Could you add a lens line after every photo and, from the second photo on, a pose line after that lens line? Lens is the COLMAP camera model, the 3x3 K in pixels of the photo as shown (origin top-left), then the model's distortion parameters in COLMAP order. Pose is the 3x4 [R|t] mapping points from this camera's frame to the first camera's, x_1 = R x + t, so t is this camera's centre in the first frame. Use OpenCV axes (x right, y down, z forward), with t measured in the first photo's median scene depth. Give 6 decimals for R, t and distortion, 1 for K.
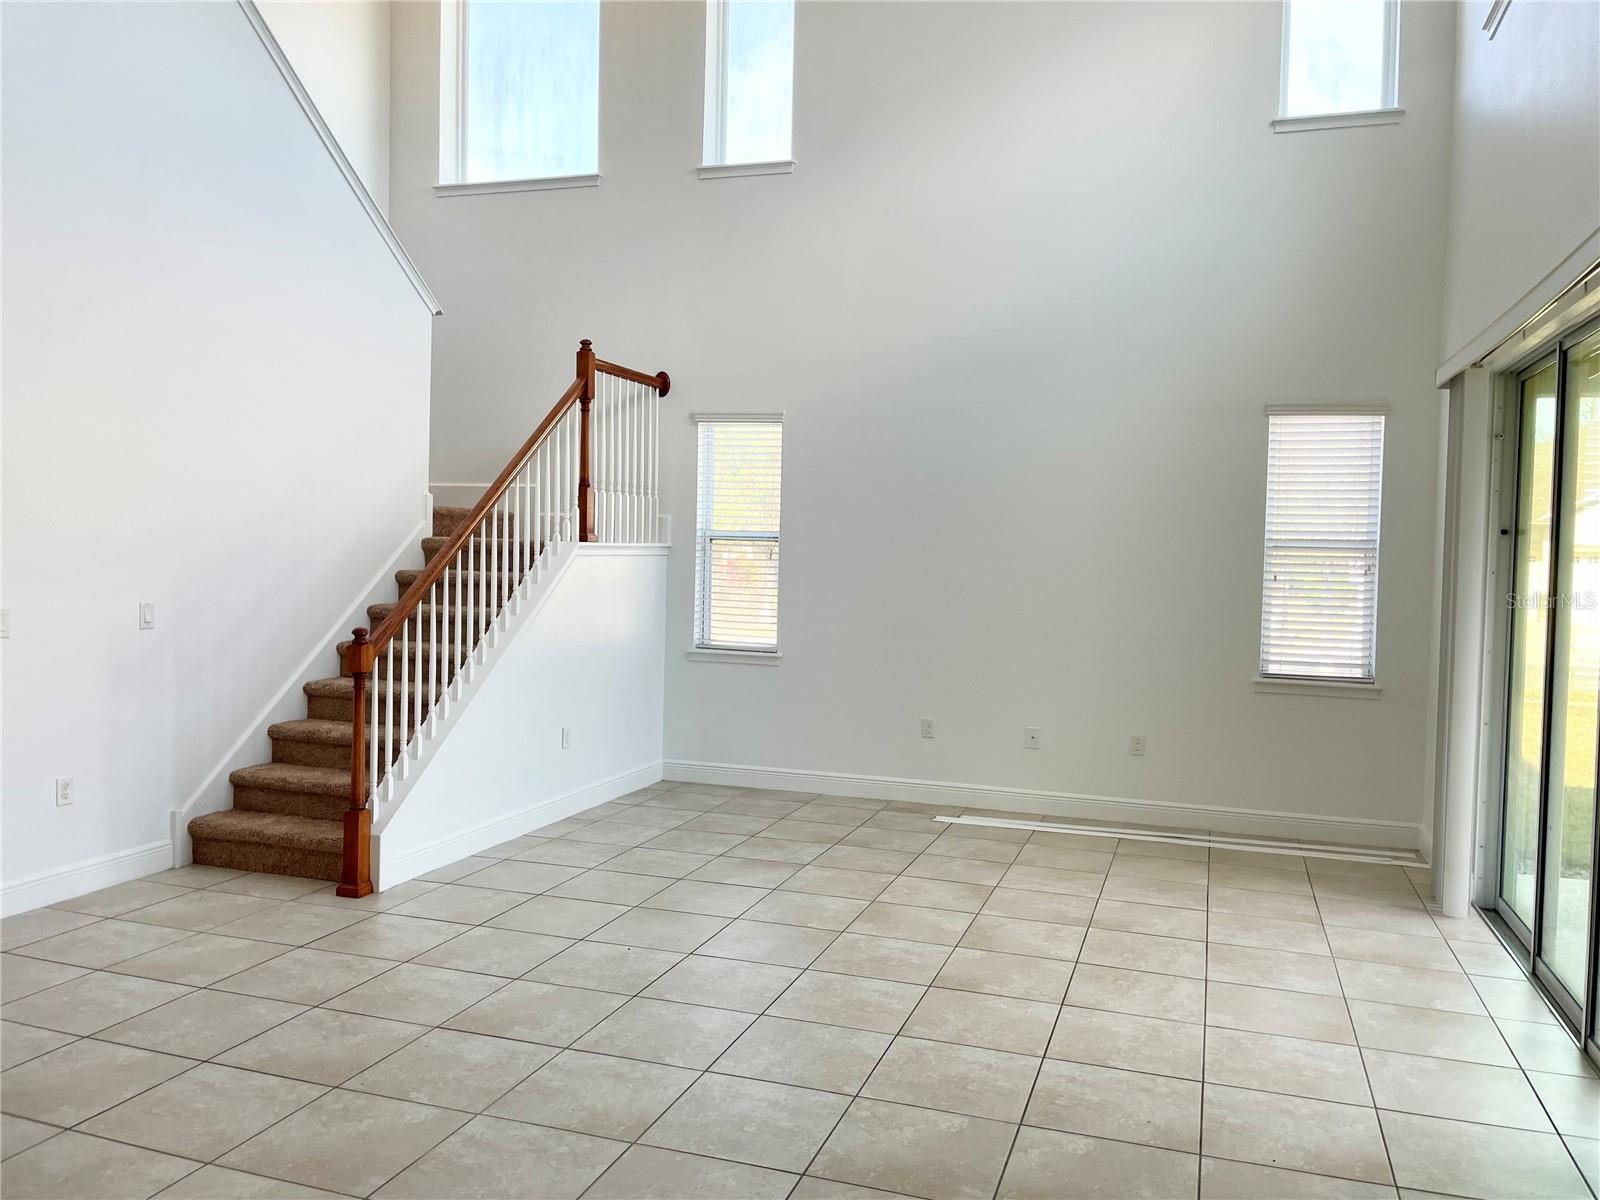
lens RADIAL K [[1214.3, 0, 800.0], [0, 1214.3, 600.0], [0, 0, 1]] dist [0.001422, 0.001520]
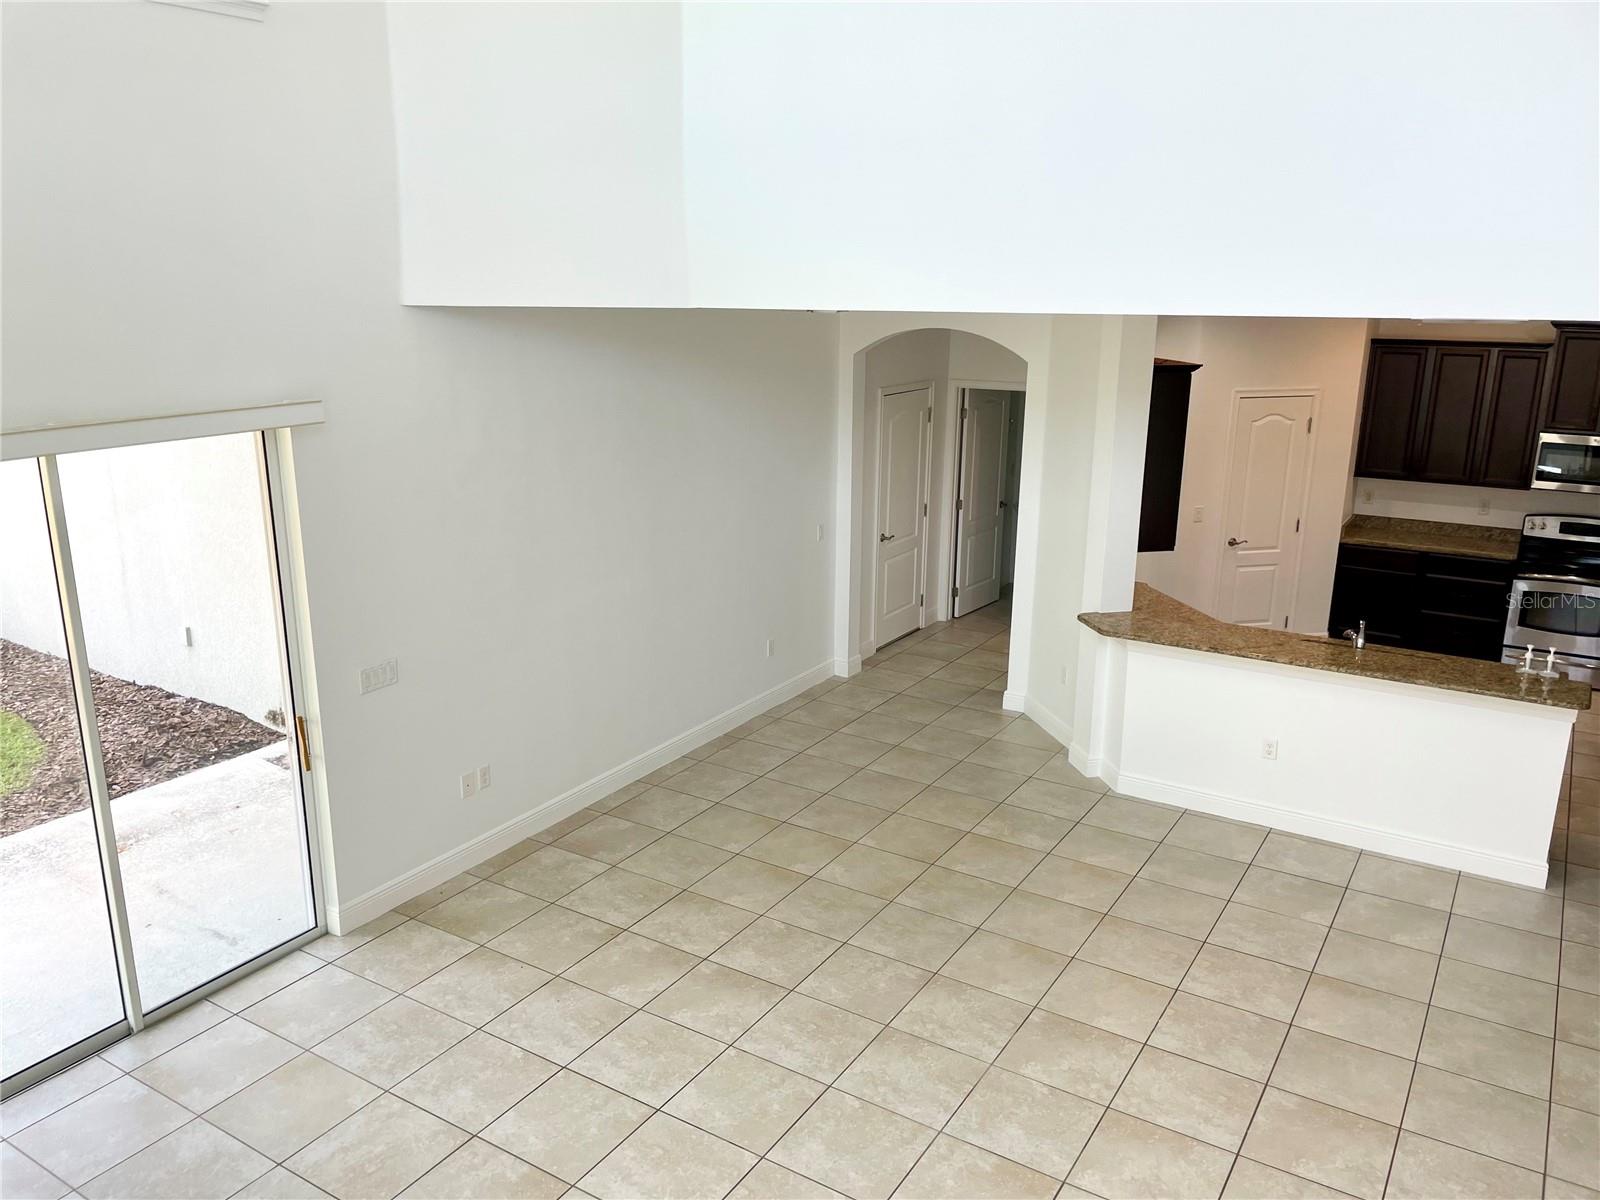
lens RADIAL K [[1214.3, 0, 800.0], [0, 1214.3, 600.0], [0, 0, 1]] dist [0.001422, 0.001520]
pose [[-0.973980, -0.088667, 0.208571, -0.287924], [-0.021496, 0.952285, 0.304451, -0.530179], [-0.225613, 0.292046, -0.929413, 2.184795]]
